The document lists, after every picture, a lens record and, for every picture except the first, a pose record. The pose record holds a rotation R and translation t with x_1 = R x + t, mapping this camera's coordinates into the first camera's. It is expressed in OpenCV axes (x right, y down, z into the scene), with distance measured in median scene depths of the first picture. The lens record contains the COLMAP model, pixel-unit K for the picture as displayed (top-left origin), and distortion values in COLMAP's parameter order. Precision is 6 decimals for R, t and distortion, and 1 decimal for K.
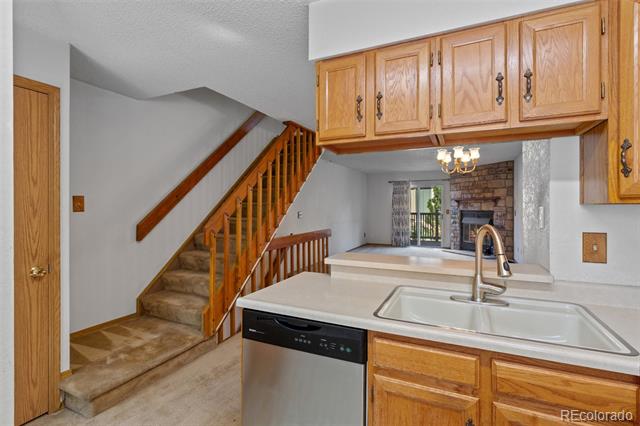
lens RADIAL K [[305.9, 0, 322.3], [0, 305.9, 206.4], [0, 0, 1]] dist [-0.003602, 0.005720]
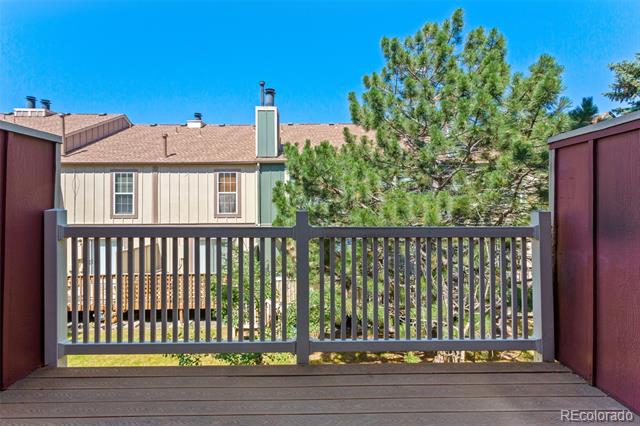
lens RADIAL K [[305.9, 0, 320.5], [0, 305.9, 198.9], [0, 0, 1]] dist [-0.003602, 0.005720]
pose [[0.898620, -0.000988, 0.438728, 0.398314], [0.006890, 0.999906, -0.011861, 0.007523], [-0.438675, 0.013681, 0.898542, 1.092154]]
